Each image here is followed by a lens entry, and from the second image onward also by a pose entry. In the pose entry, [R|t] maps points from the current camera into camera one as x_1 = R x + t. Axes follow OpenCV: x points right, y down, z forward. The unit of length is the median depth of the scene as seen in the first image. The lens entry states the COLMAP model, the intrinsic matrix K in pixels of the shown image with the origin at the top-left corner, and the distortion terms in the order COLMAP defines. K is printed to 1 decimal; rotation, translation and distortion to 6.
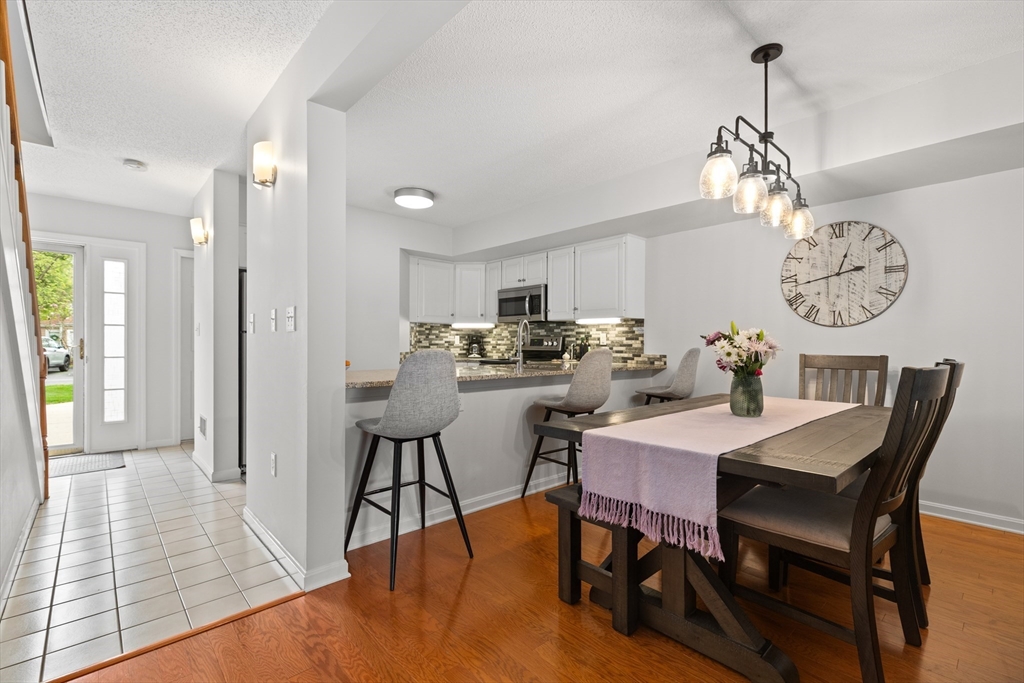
lens RADIAL K [[461.3, 0, 509.1], [0, 461.3, 343.4], [0, 0, 1]] dist [0.008613, -0.001500]
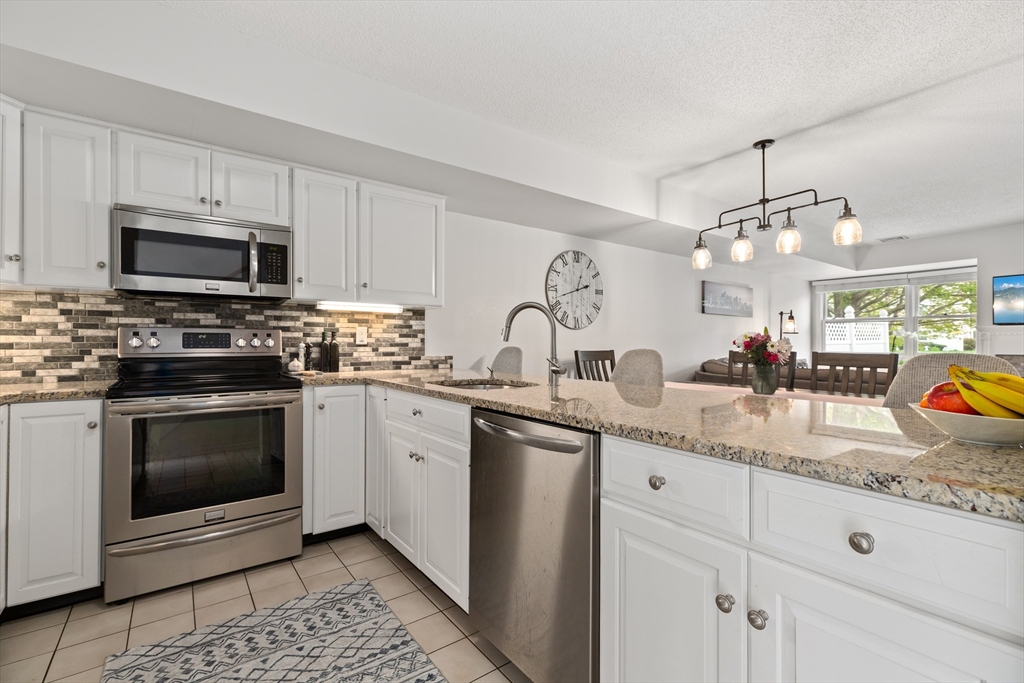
lens RADIAL K [[461.3, 0, 512.3], [0, 461.3, 341.9], [0, 0, 1]] dist [0.008613, -0.001500]
pose [[0.093014, -0.002930, 0.995660, -0.442414], [-0.001558, 0.999994, 0.003088, -0.002935], [-0.995664, -0.001839, 0.093009, 0.750729]]
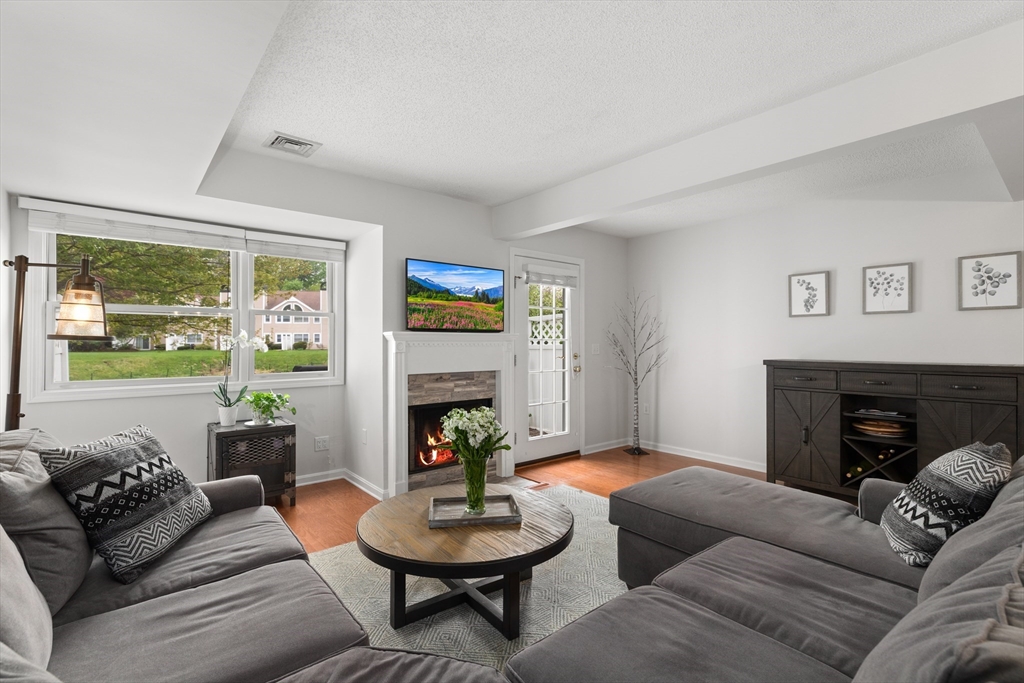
lens RADIAL K [[461.3, 0, 507.5], [0, 461.3, 342.0], [0, 0, 1]] dist [0.008613, -0.001500]
pose [[-0.999009, -0.005010, 0.044226, 0.613370], [-0.005158, 0.999981, -0.003245, -0.022308], [-0.044209, -0.003470, -0.999016, 0.429814]]
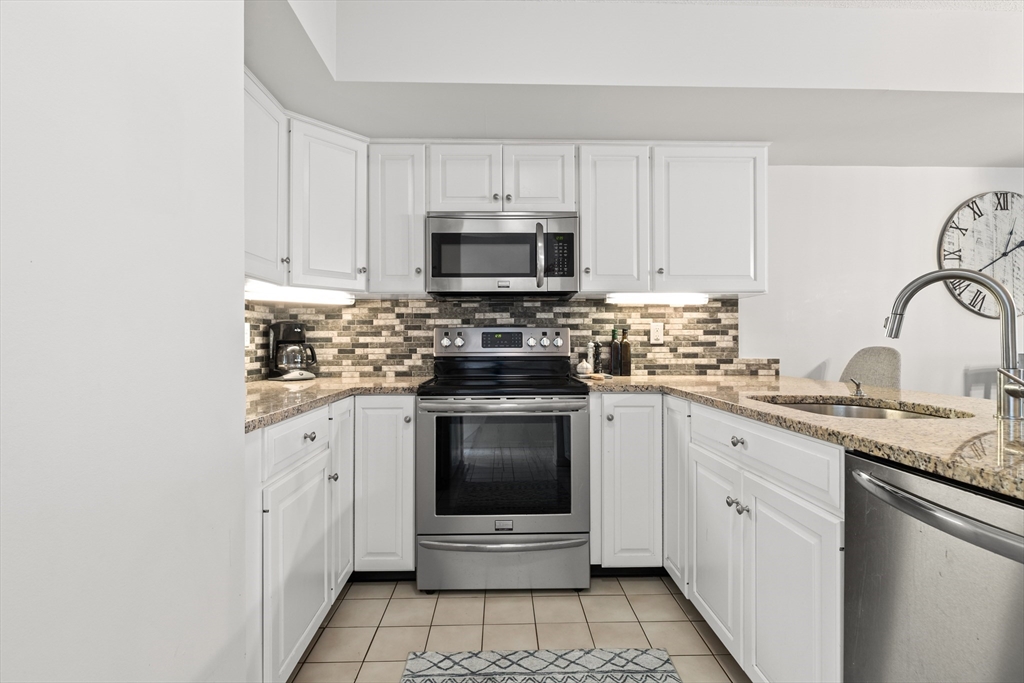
lens RADIAL K [[475.2, 0, 508.6], [0, 475.2, 339.6], [0, 0, 1]] dist [-0.005088, -0.000610]
pose [[0.651549, -0.002261, 0.758603, -0.347896], [0.005307, 0.999985, -0.001578, -0.001749], [-0.758588, 0.005054, 0.651551, 0.792624]]
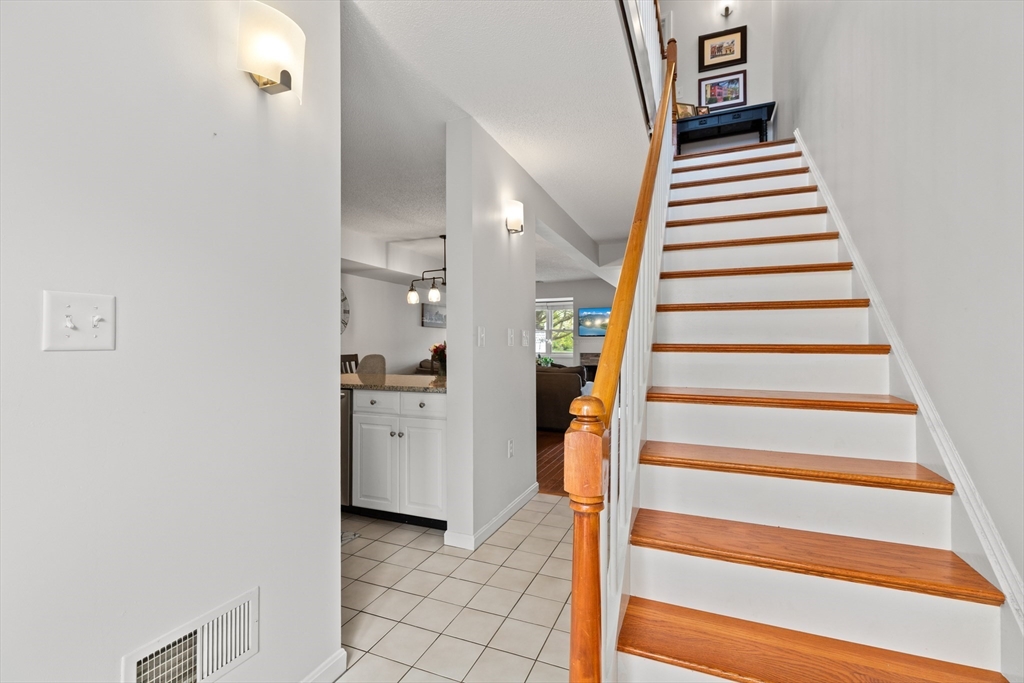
lens RADIAL K [[461.3, 0, 510.9], [0, 461.3, 340.3], [0, 0, 1]] dist [0.008613, -0.001500]
pose [[-0.430569, 0.001270, 0.902557, -0.871925], [-0.000392, 0.999999, -0.001594, -0.021000], [-0.902557, -0.001040, -0.430568, 0.805484]]
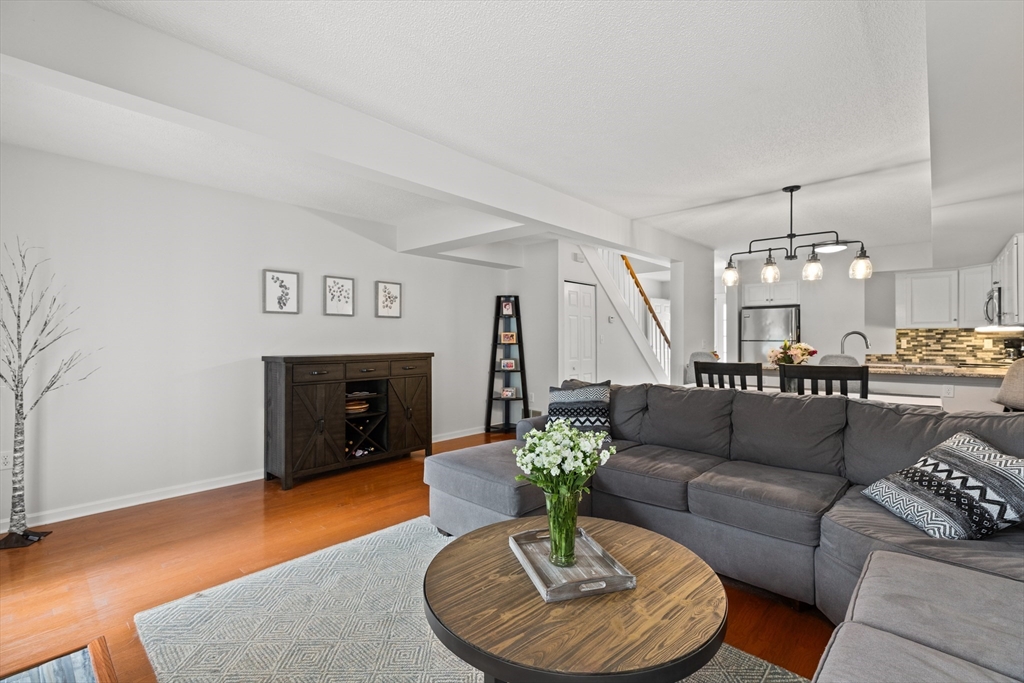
lens RADIAL K [[461.3, 0, 507.7], [0, 461.3, 341.3], [0, 0, 1]] dist [0.008613, -0.001500]
pose [[0.087802, -0.001034, -0.996137, 1.009708], [0.003357, 0.999994, -0.000742, -0.020435], [0.996132, -0.003279, 0.087805, -0.104288]]
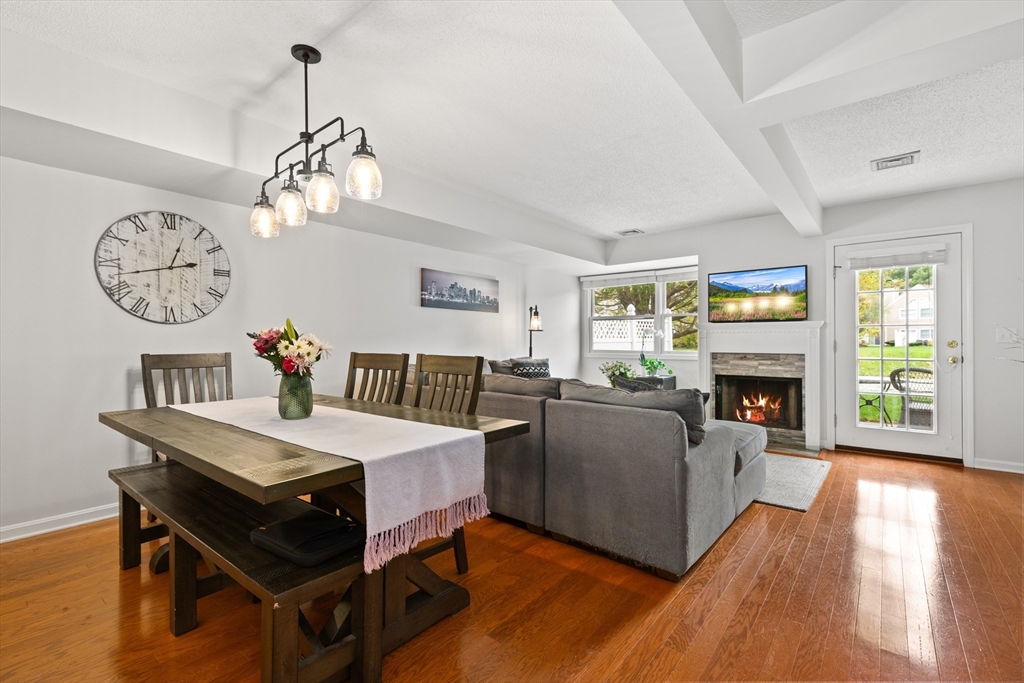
lens RADIAL K [[461.3, 0, 510.7], [0, 461.3, 339.2], [0, 0, 1]] dist [0.008613, -0.001500]
pose [[-0.153368, -0.001292, 0.988168, -0.230836], [0.000493, 0.999999, 0.001384, -0.003866], [-0.988169, 0.000699, -0.153367, 0.325824]]
